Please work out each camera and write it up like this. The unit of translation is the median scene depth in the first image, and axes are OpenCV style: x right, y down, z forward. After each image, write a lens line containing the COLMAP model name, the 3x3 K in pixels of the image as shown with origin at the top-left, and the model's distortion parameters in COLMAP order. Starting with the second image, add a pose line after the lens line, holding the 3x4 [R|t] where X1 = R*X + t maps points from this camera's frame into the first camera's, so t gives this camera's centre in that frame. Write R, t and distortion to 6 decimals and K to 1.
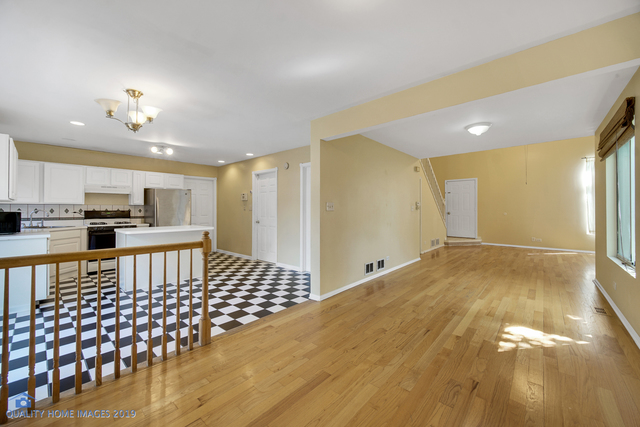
lens RADIAL K [[256.5, 0, 322.7], [0, 256.5, 211.5], [0, 0, 1]] dist [0.000687, -0.000202]
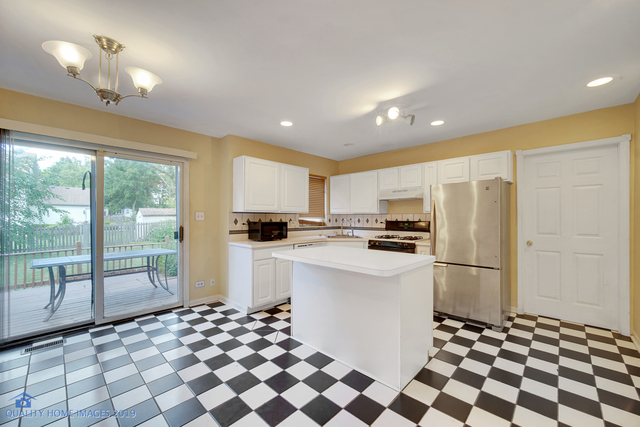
lens RADIAL K [[256.5, 0, 322.7], [0, 256.5, 211.5], [0, 0, 1]] dist [0.000687, -0.000202]
pose [[0.004846, -0.025241, -0.999670, -0.062185], [-0.009664, 0.999634, -0.025287, -0.011558], [0.999942, 0.009784, 0.004601, 0.872695]]
